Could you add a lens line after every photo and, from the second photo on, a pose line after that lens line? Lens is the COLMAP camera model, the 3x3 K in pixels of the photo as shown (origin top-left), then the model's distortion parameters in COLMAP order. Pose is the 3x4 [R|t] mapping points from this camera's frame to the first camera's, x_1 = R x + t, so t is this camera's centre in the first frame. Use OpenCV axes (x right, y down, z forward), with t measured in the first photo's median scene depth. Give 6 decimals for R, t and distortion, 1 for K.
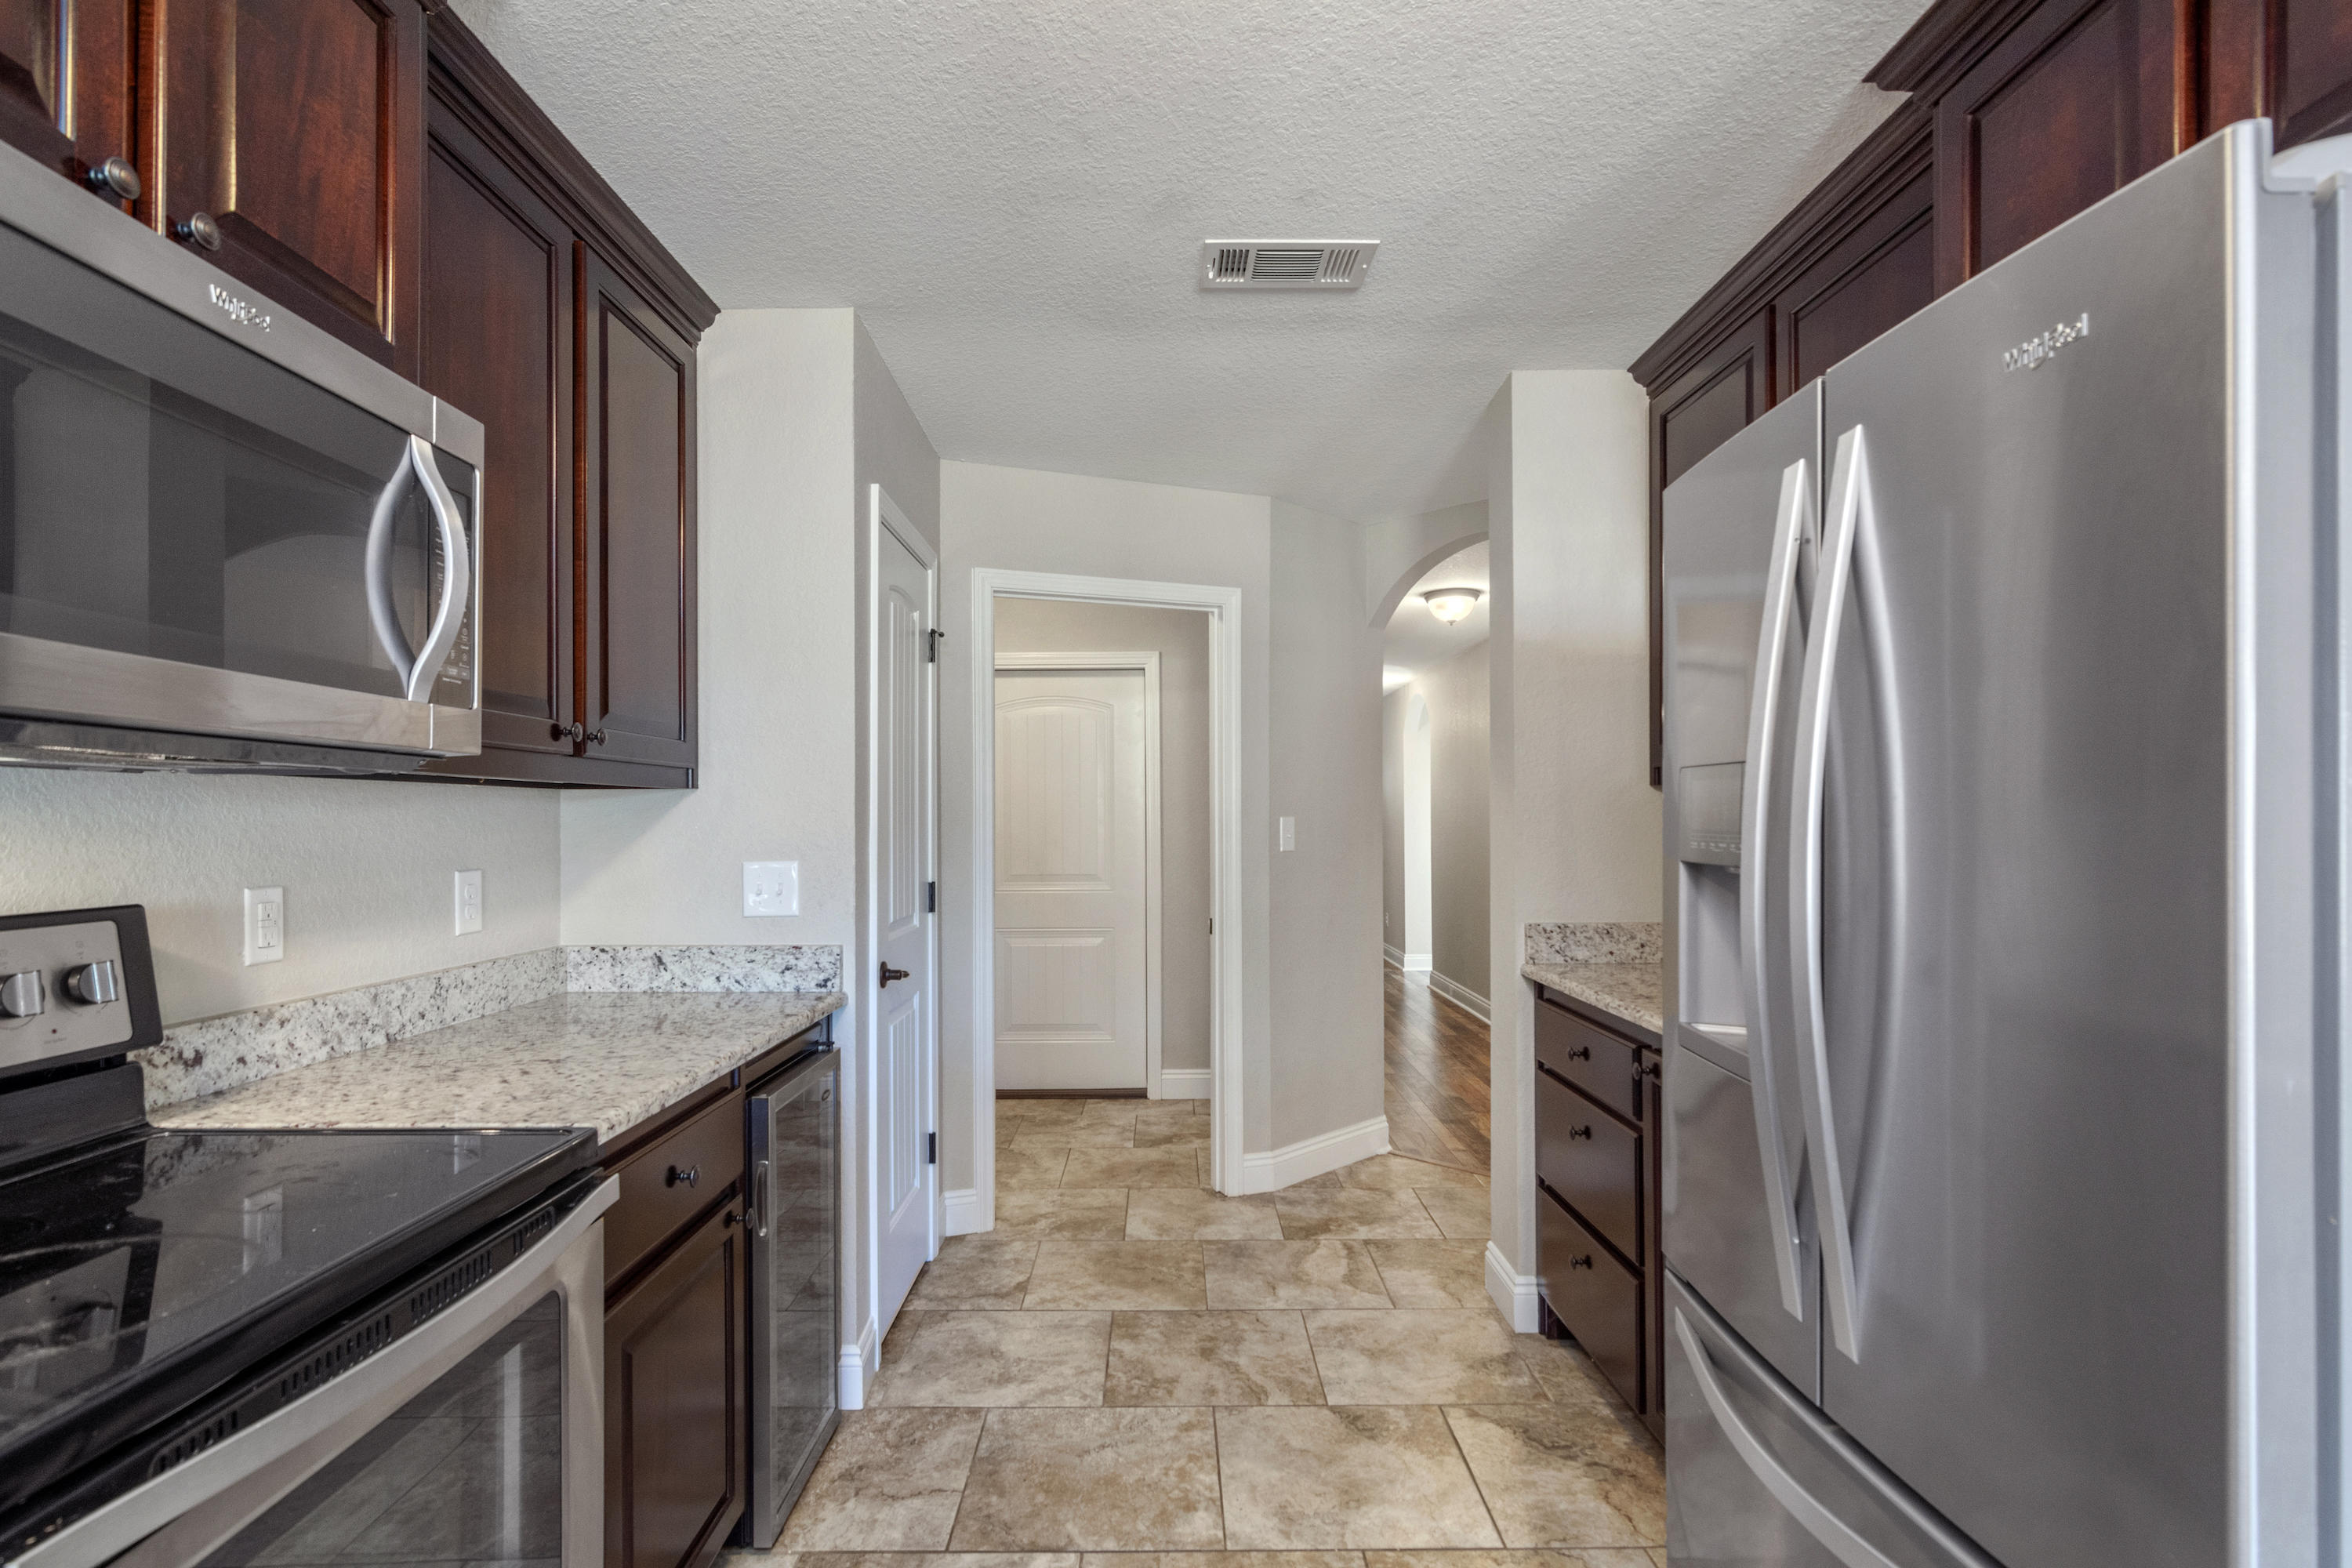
lens RADIAL K [[1147.4, 0, 1172.7], [0, 1147.4, 818.0], [0, 0, 1]] dist [-0.004373, 0.000476]
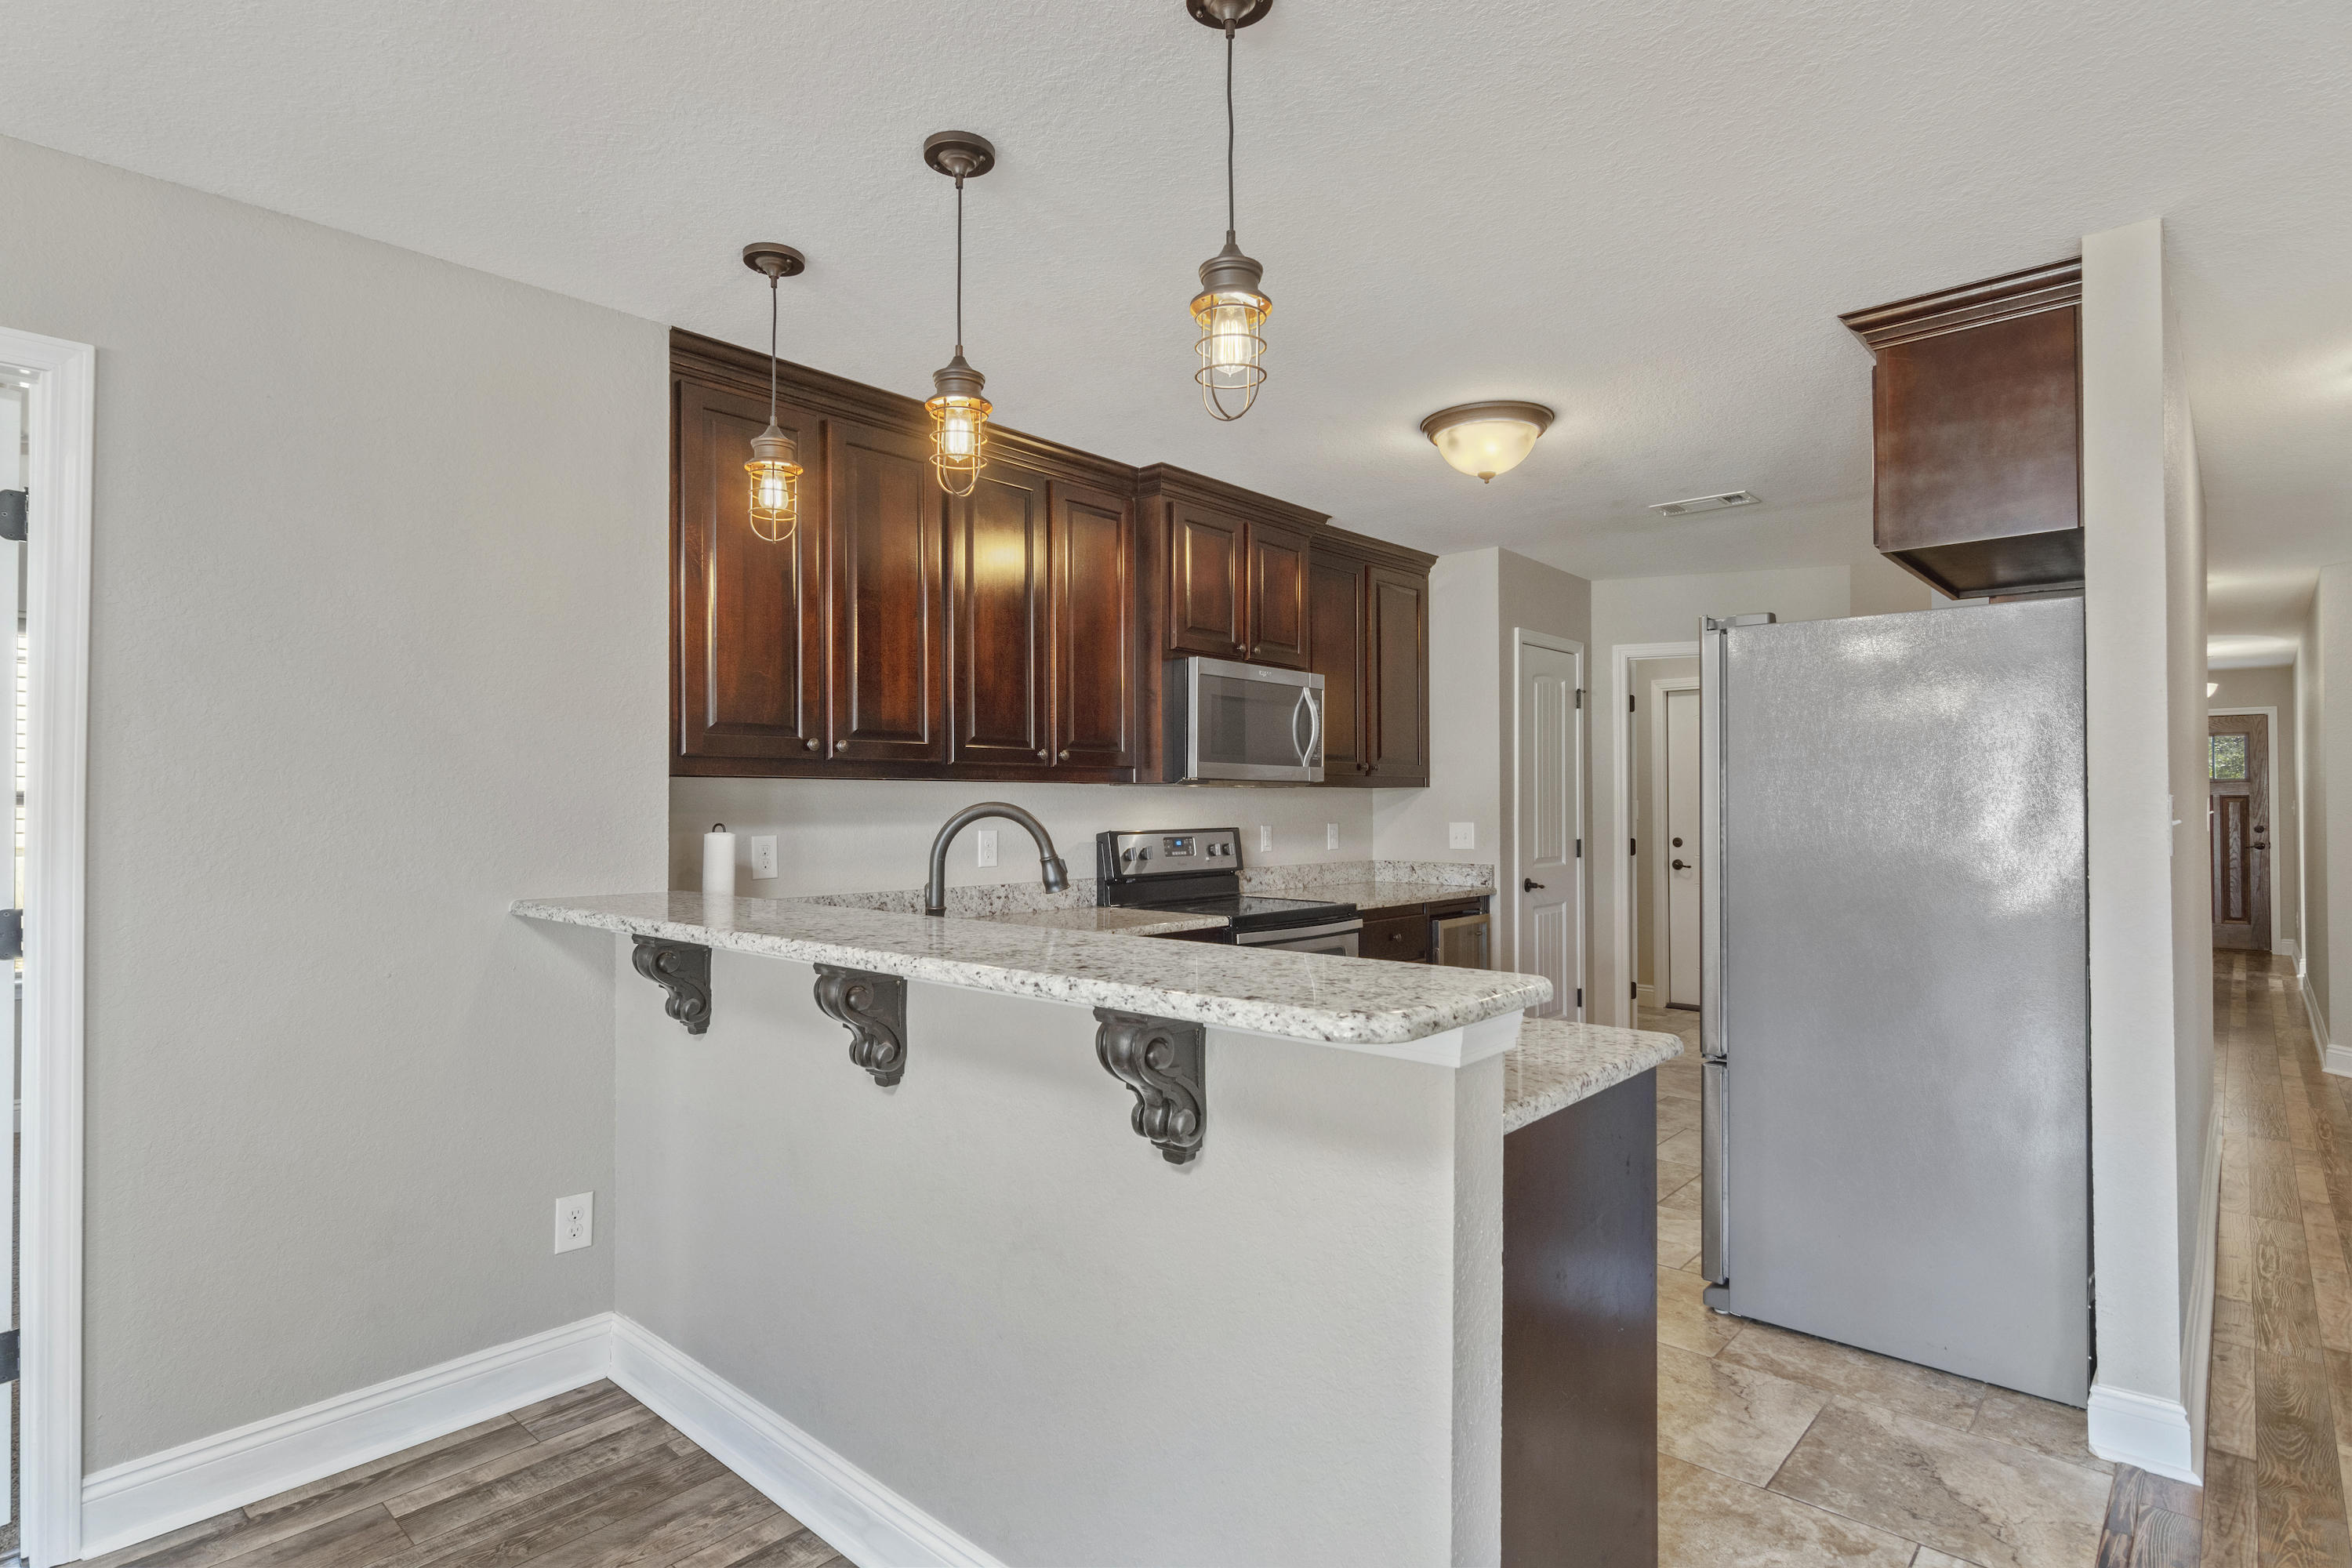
lens RADIAL K [[1192.3, 0, 1176.0], [0, 1192.3, 784.0], [0, 0, 1]] dist [0.001355, 0.000138]
pose [[0.741679, -0.007086, -0.670718, 1.044541], [-0.000219, 0.999942, -0.010806, -0.011294], [0.670755, 0.008161, 0.741634, -1.373275]]
